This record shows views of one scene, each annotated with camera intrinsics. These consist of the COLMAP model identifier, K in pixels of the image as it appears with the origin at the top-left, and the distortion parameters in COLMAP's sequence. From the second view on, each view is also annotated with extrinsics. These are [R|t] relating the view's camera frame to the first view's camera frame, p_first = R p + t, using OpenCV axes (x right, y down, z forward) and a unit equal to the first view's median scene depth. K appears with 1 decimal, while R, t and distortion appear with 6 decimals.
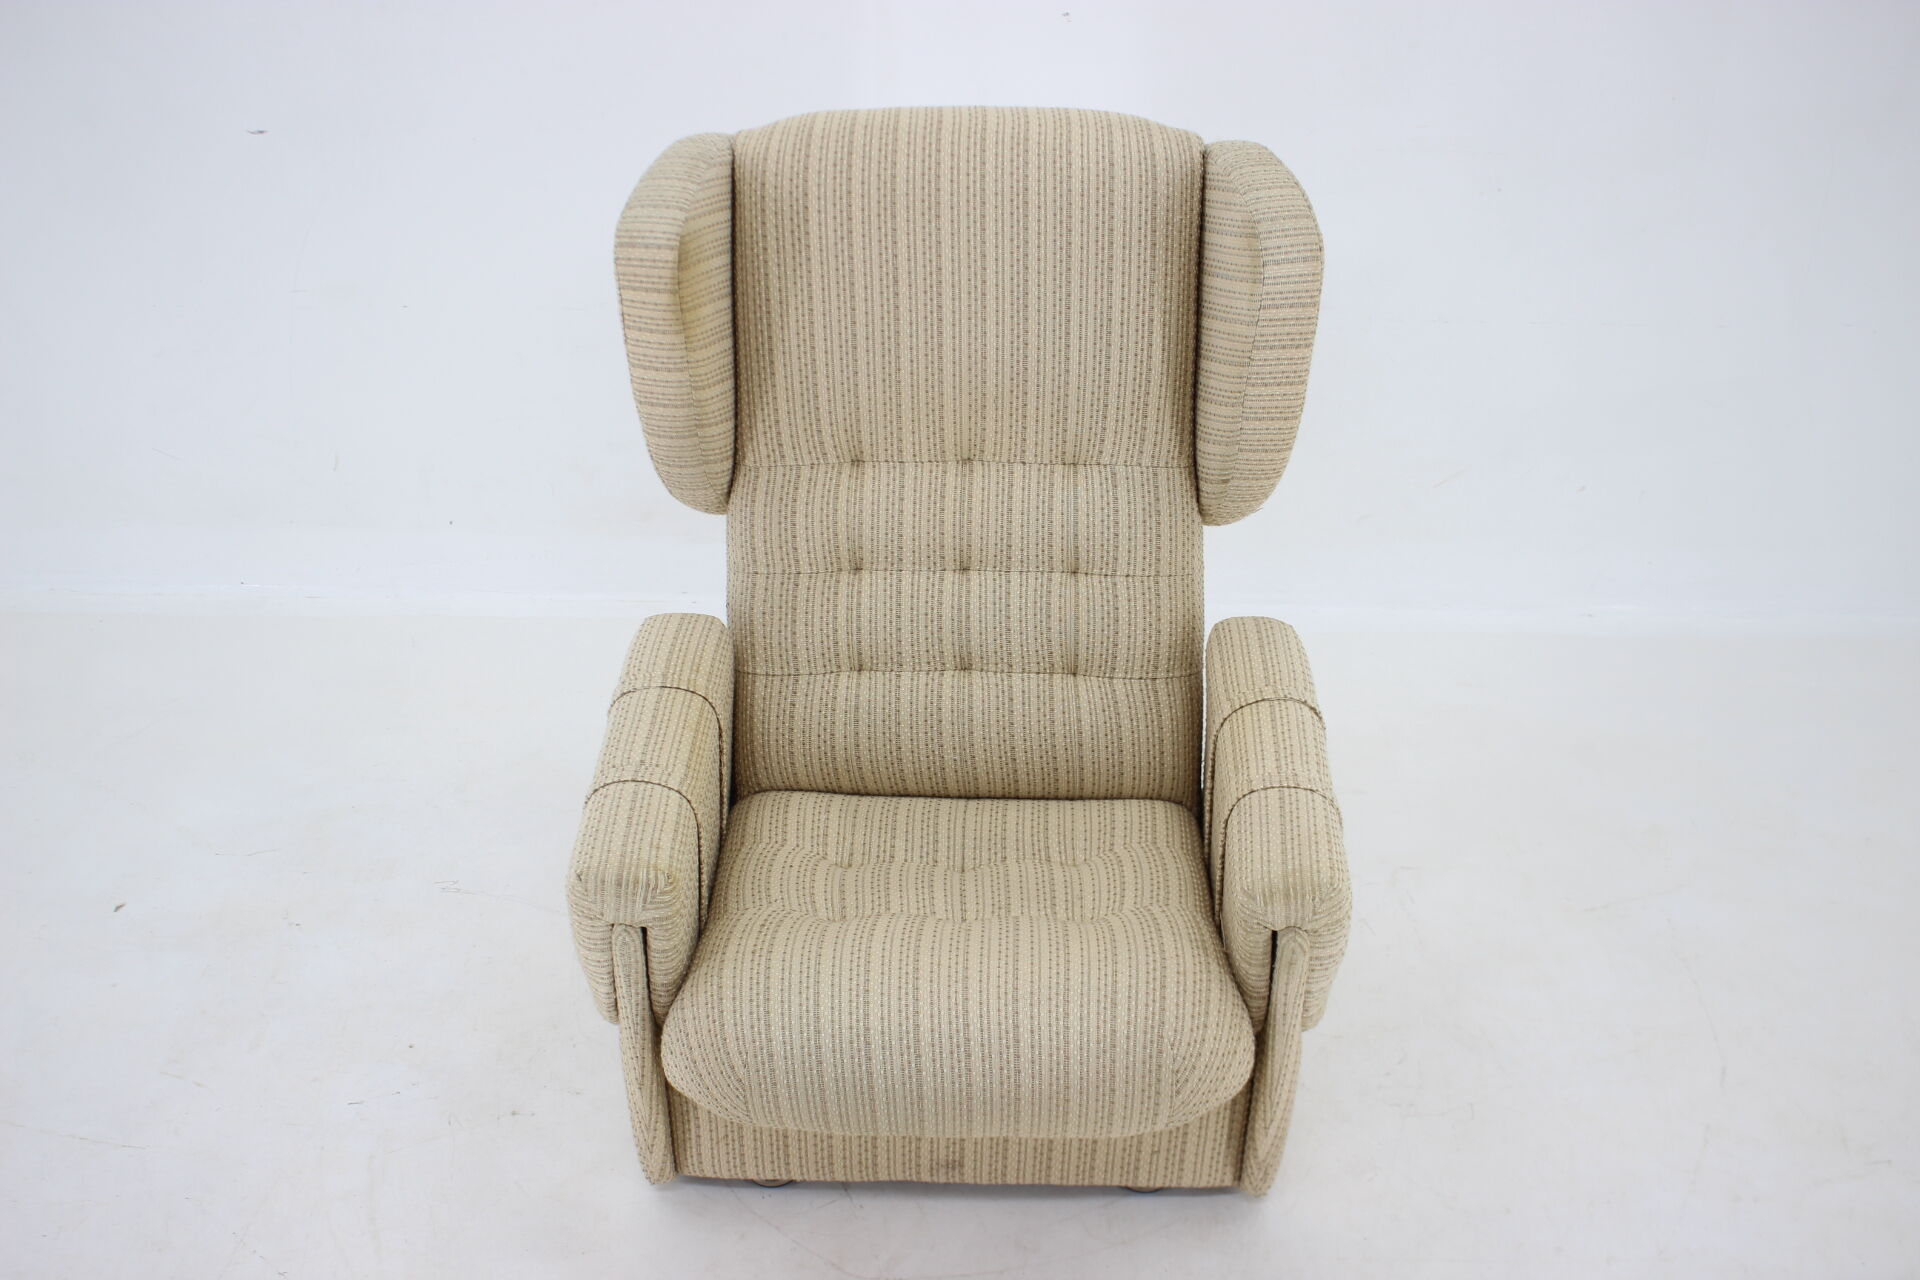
lens RADIAL K [[2082.5, 0, 960.0], [0, 2082.5, 640.0], [0, 0, 1]] dist [-0.137448, 0.011279]
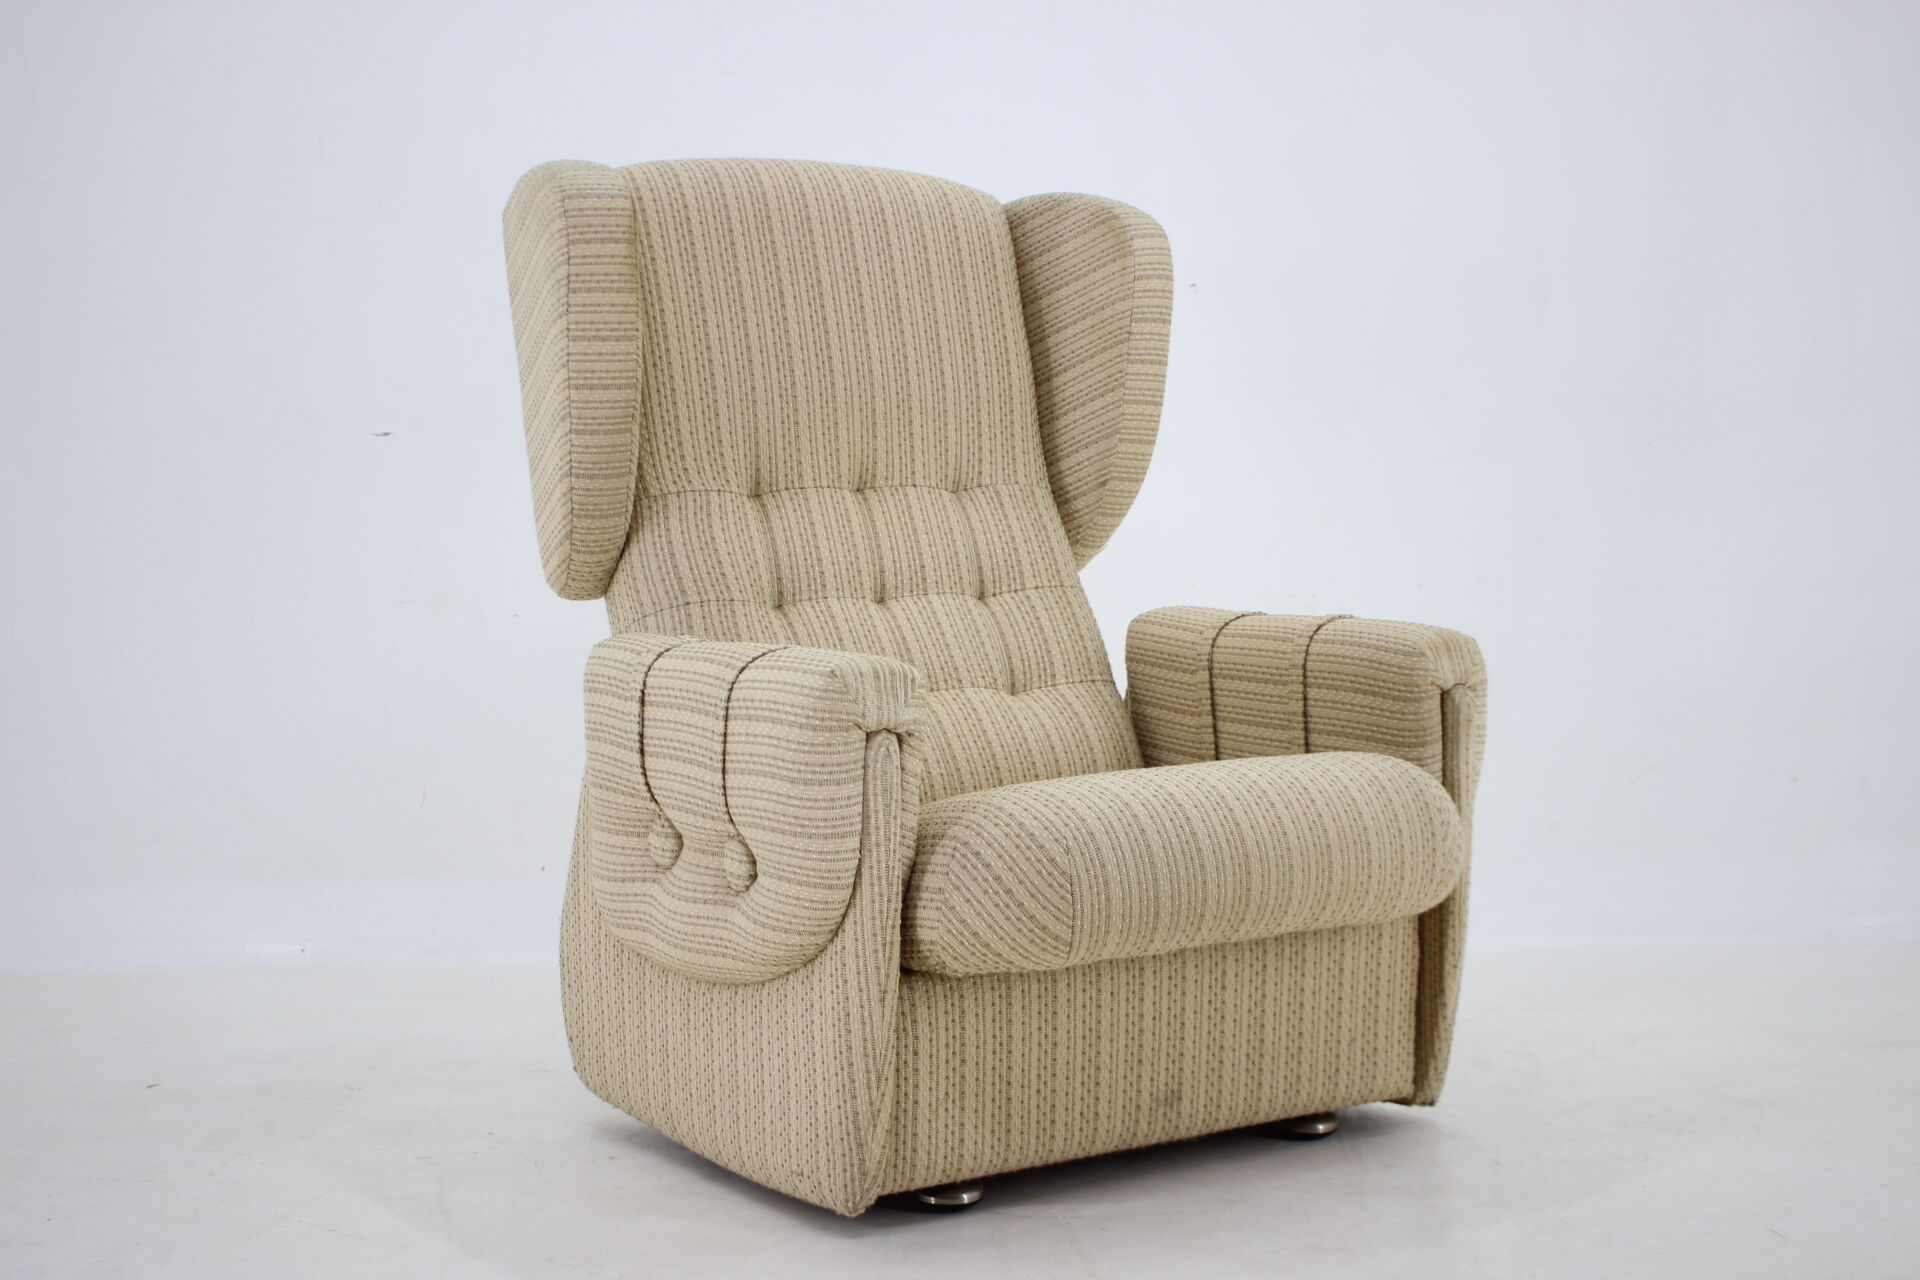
lens RADIAL K [[2474.1, 0, 960.0], [0, 2474.1, 640.0], [0, 0, 1]] dist [-0.102151, 0.005231]
pose [[0.834549, -0.047216, 0.548906, -0.598246], [0.308823, 0.865169, -0.395110, 0.446009], [-0.456241, 0.499253, 0.736607, 0.192026]]
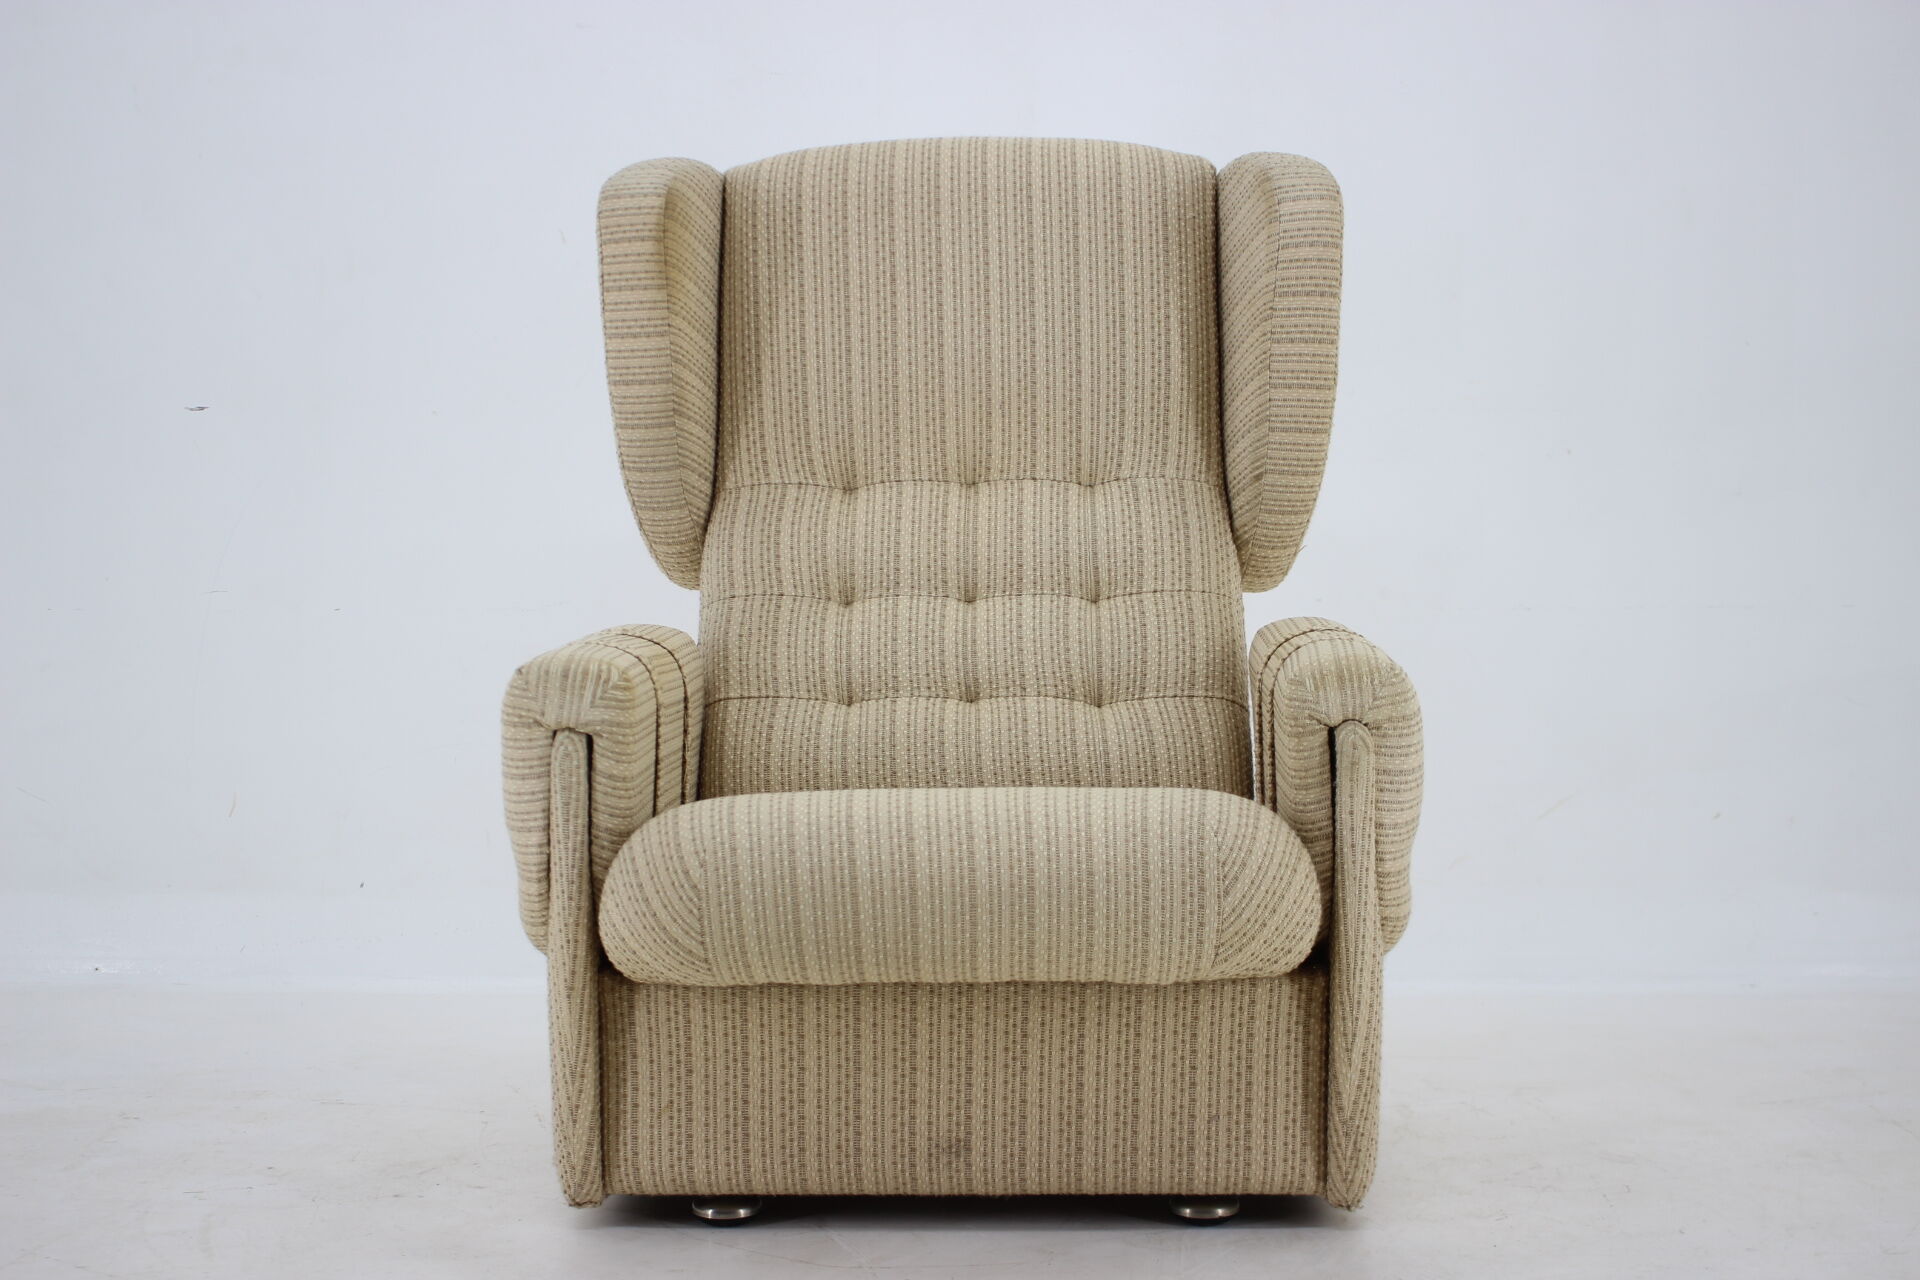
lens RADIAL K [[2716.3, 0, 960.0], [0, 2716.3, 640.0], [0, 0, 1]] dist [-0.094538, 0.023263]
pose [[0.999880, -0.011346, -0.010526, 0.010284], [0.004838, 0.875171, -0.483789, 0.560715], [0.014701, 0.483680, 0.875121, 0.004513]]
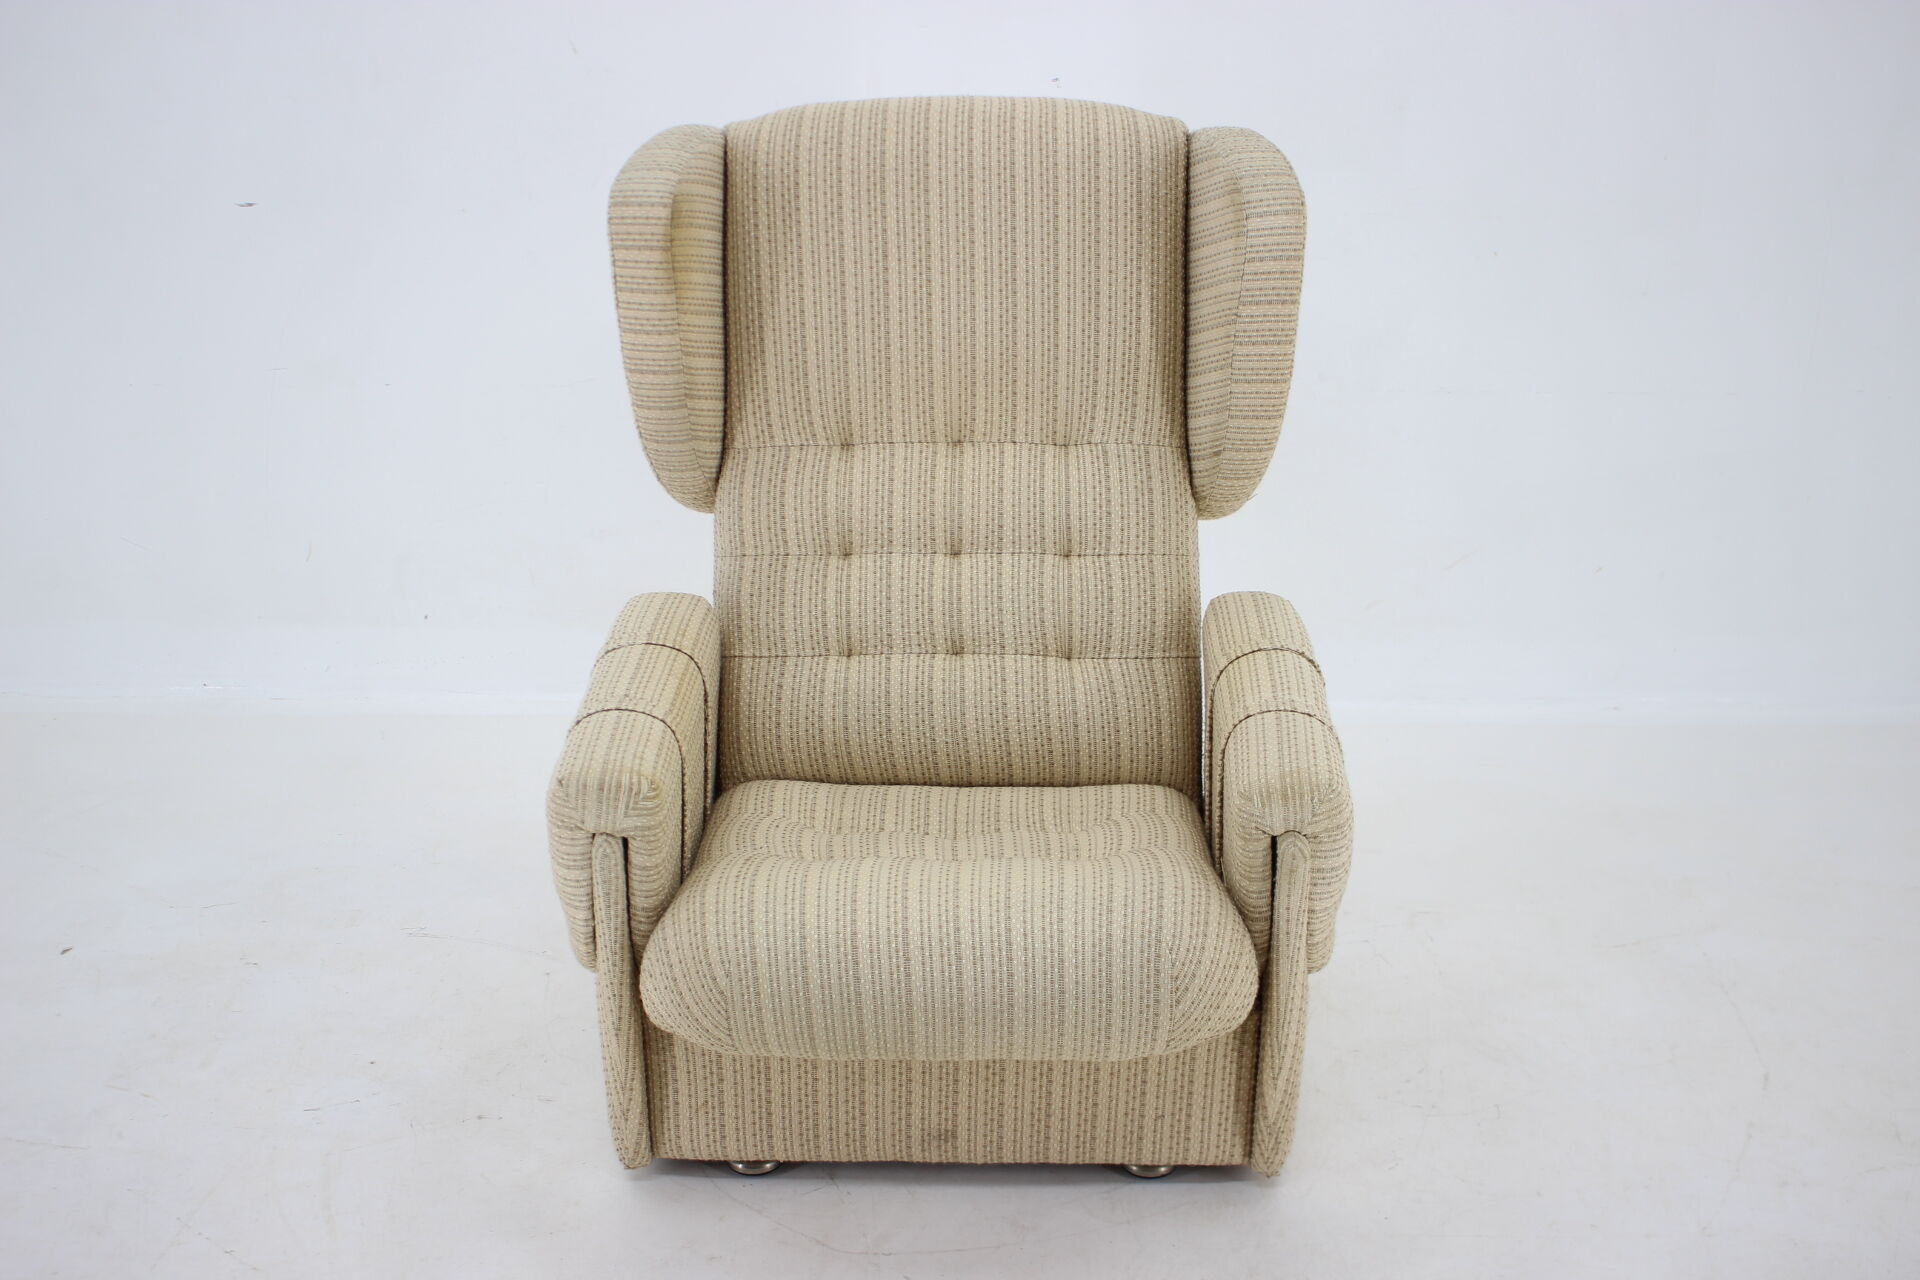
lens RADIAL K [[2295.6, 0, 960.0], [0, 2295.6, 640.0], [0, 0, 1]] dist [-0.124626, -0.005369]
pose [[0.999979, -0.006256, -0.001482, 0.005881], [0.005905, 0.984875, -0.173166, 0.203359], [0.002543, 0.173154, 0.984891, -0.064917]]
